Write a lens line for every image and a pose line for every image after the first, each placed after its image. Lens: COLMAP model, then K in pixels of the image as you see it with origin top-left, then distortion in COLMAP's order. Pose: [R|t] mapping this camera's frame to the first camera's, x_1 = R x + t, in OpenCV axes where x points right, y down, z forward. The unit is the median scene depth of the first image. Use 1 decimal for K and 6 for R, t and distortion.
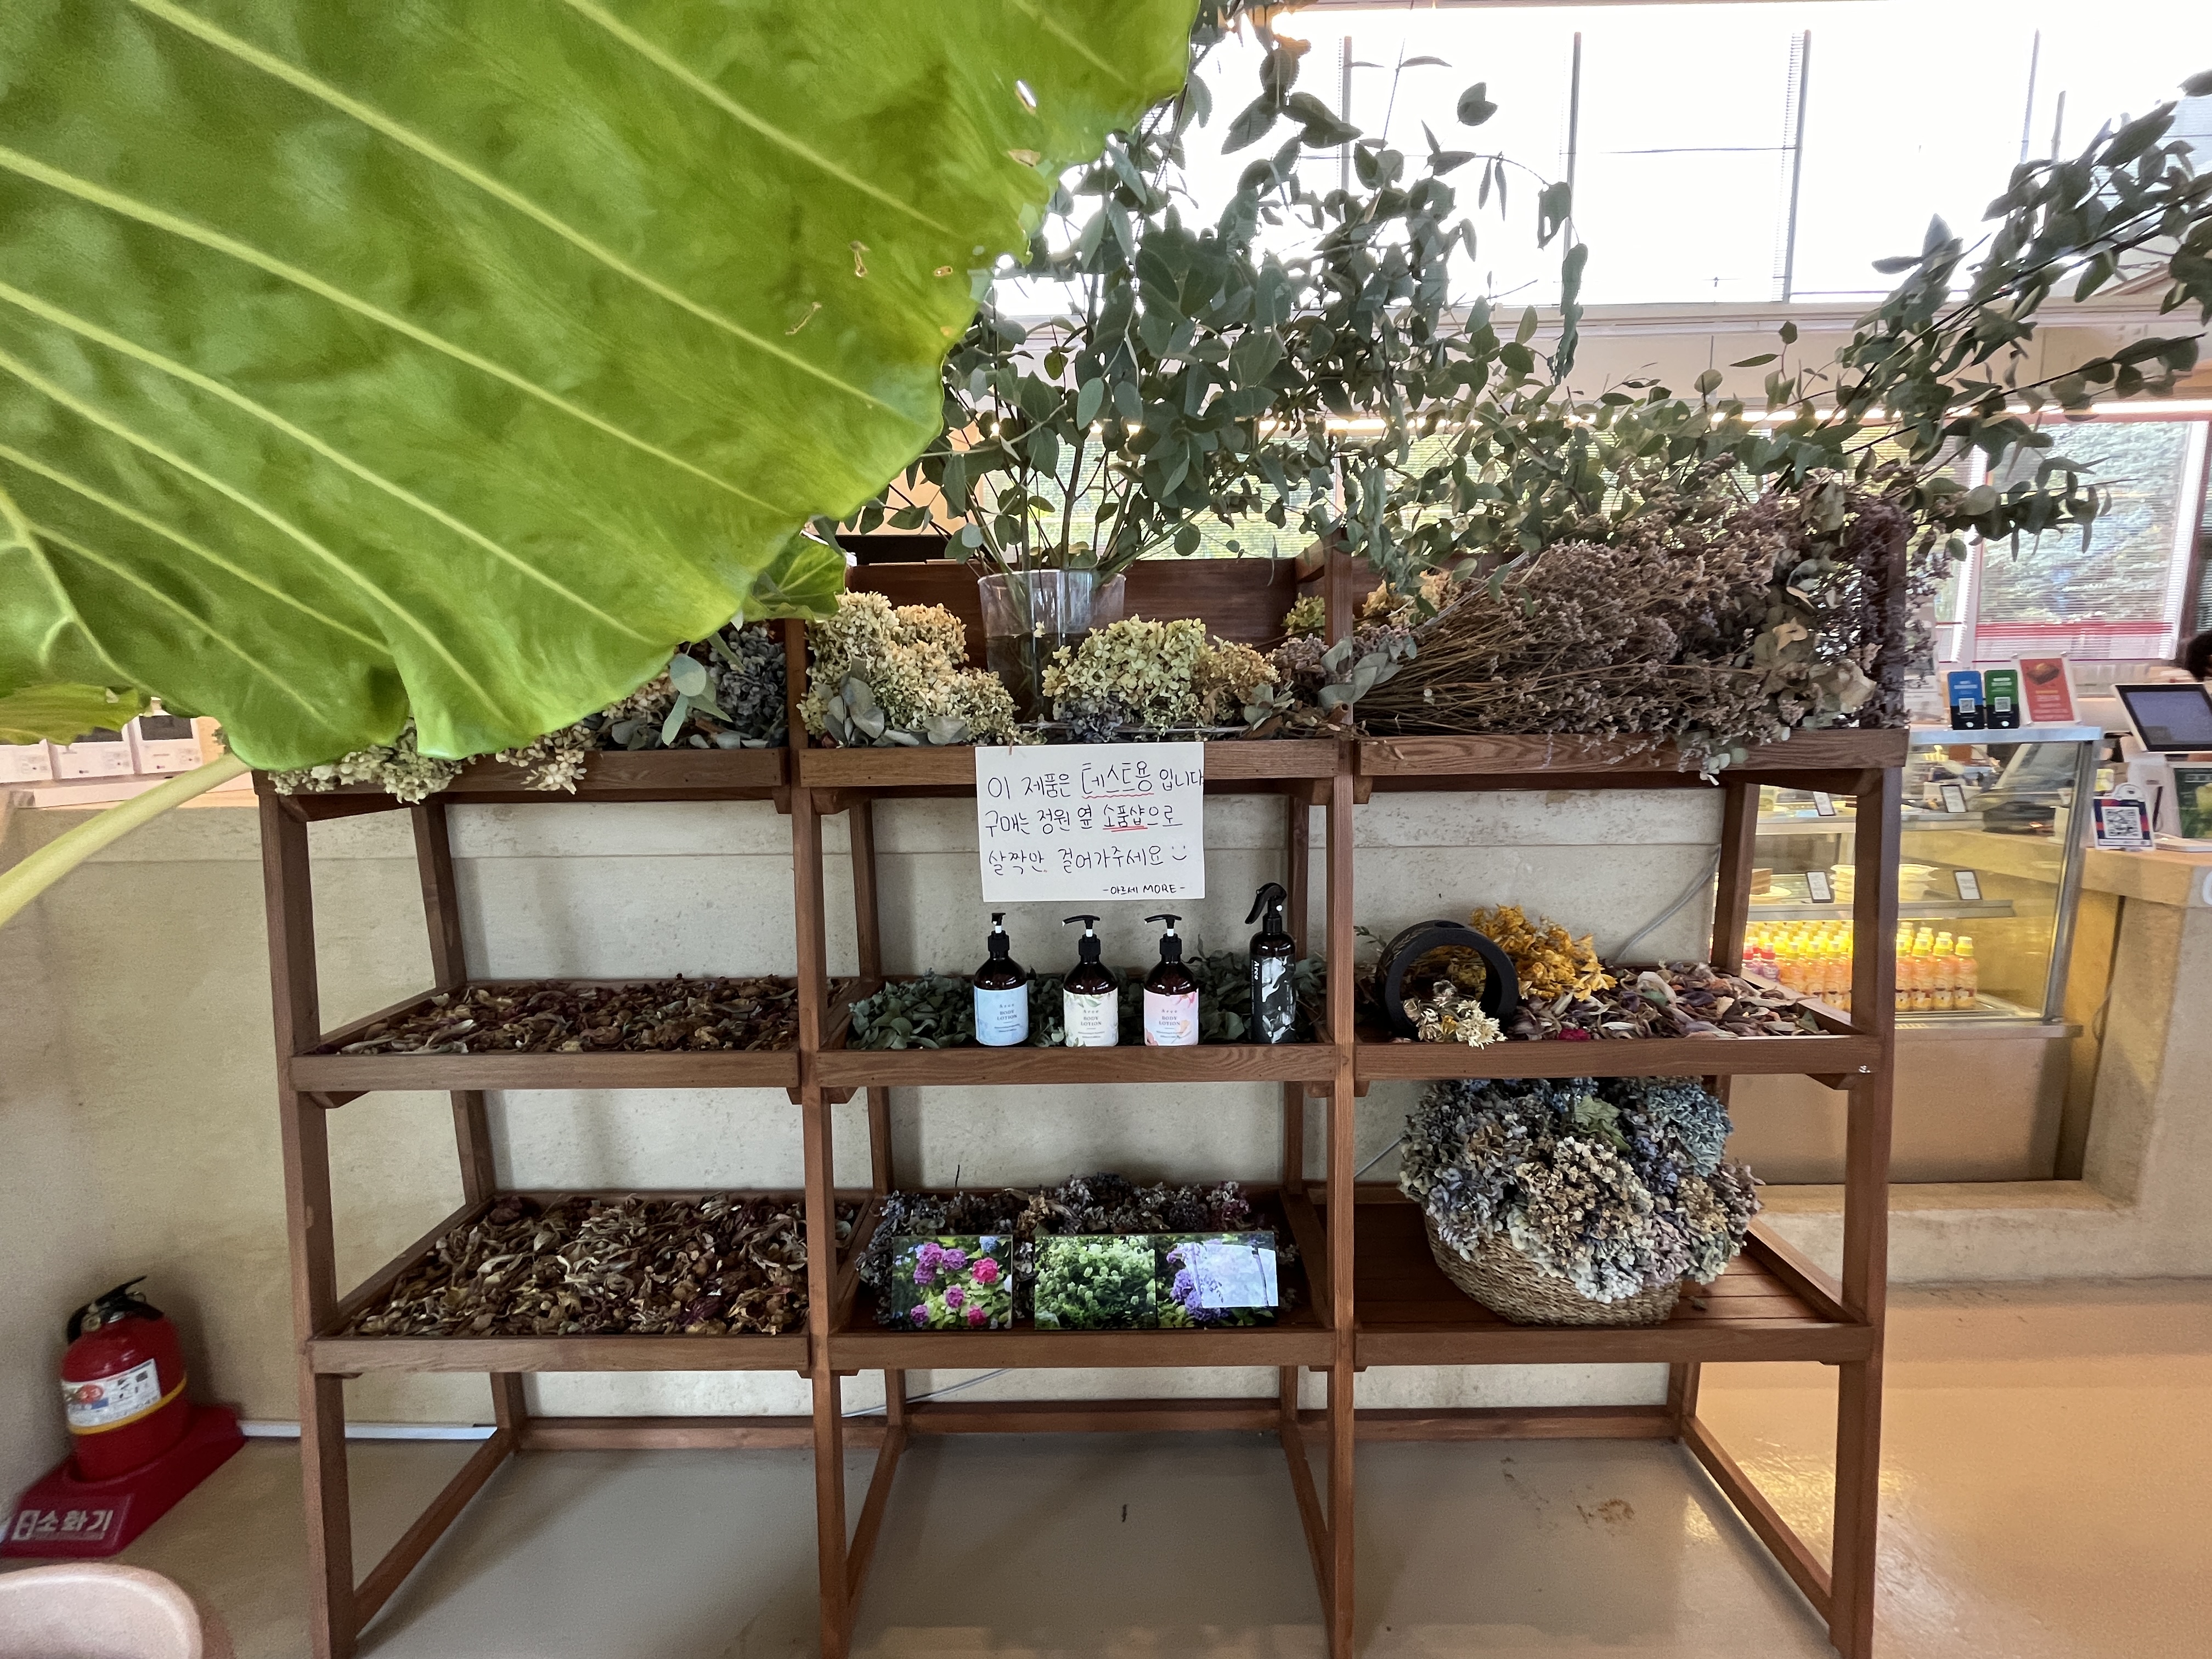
lens RADIAL K [[893.4, 0, 1106.0], [0, 893.4, 829.5], [0, 0, 1]] dist [0.000069, 0.000050]
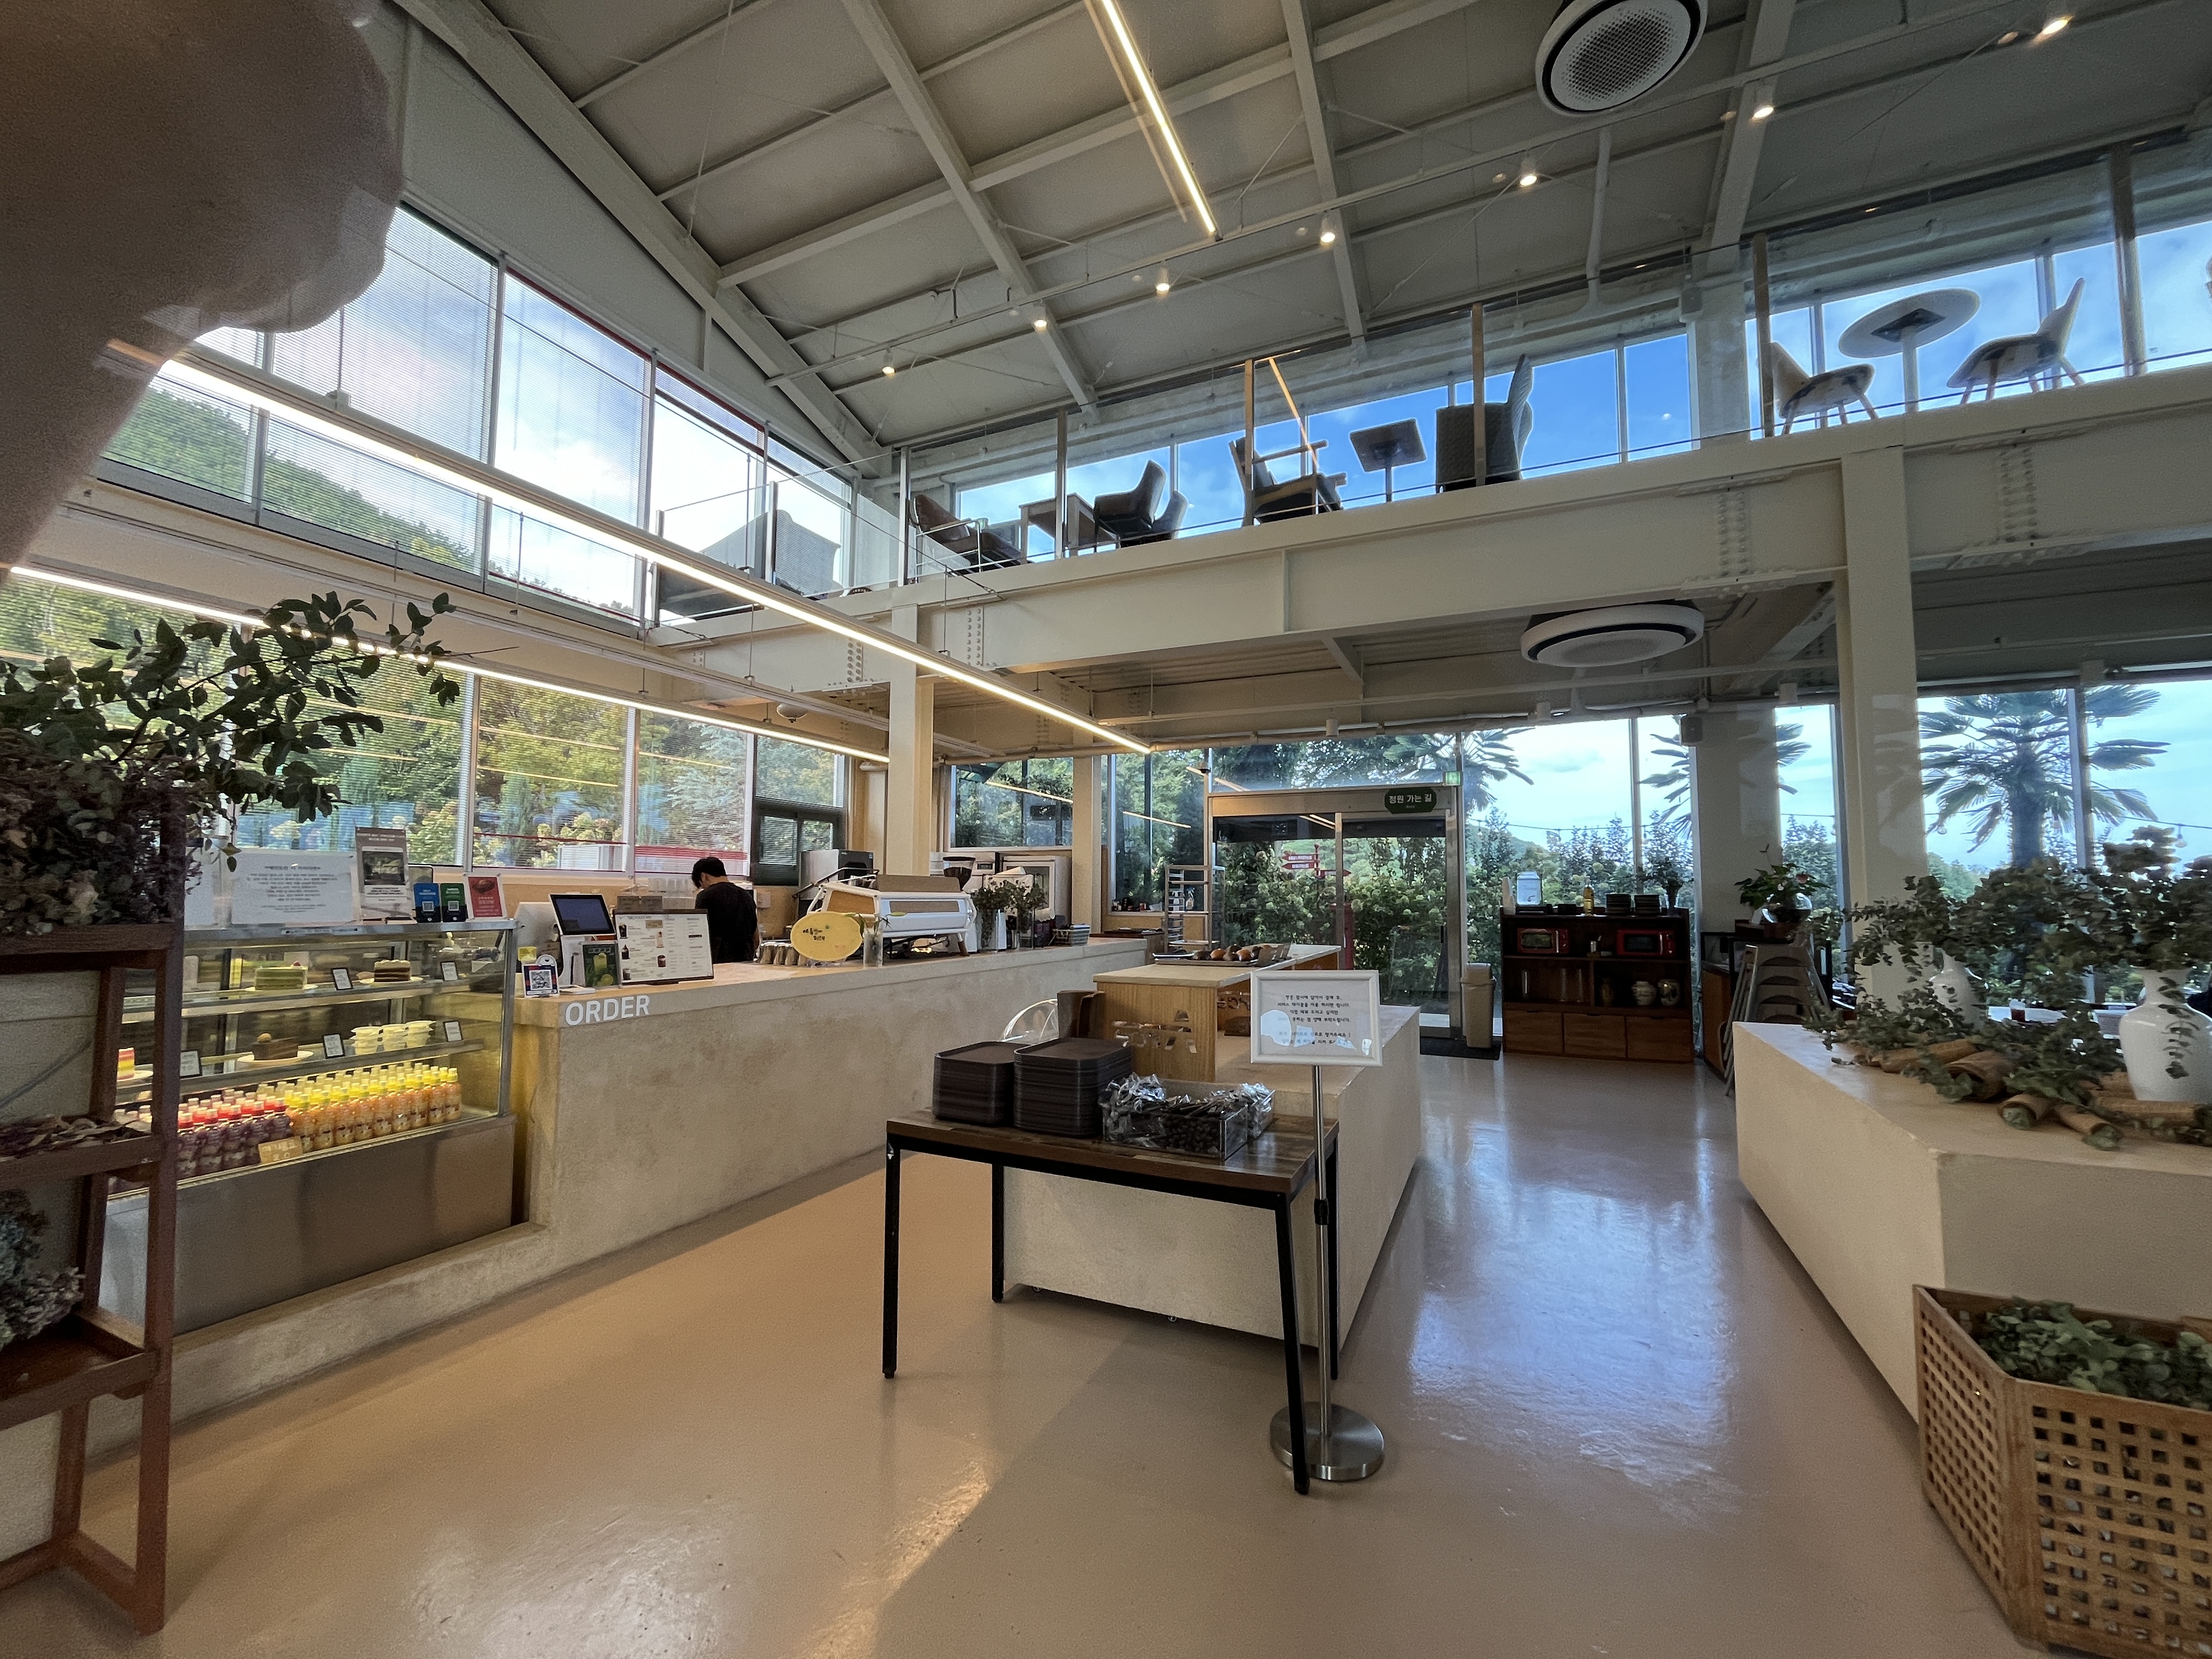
lens RADIAL K [[893.4, 0, 1106.0], [0, 893.4, 829.5], [0, 0, 1]] dist [0.000069, 0.000050]
pose [[0.408151, 0.088613, 0.908604, 0.065688], [0.107056, 0.983765, -0.144034, 0.069069], [-0.906615, 0.156059, 0.392038, -0.616872]]
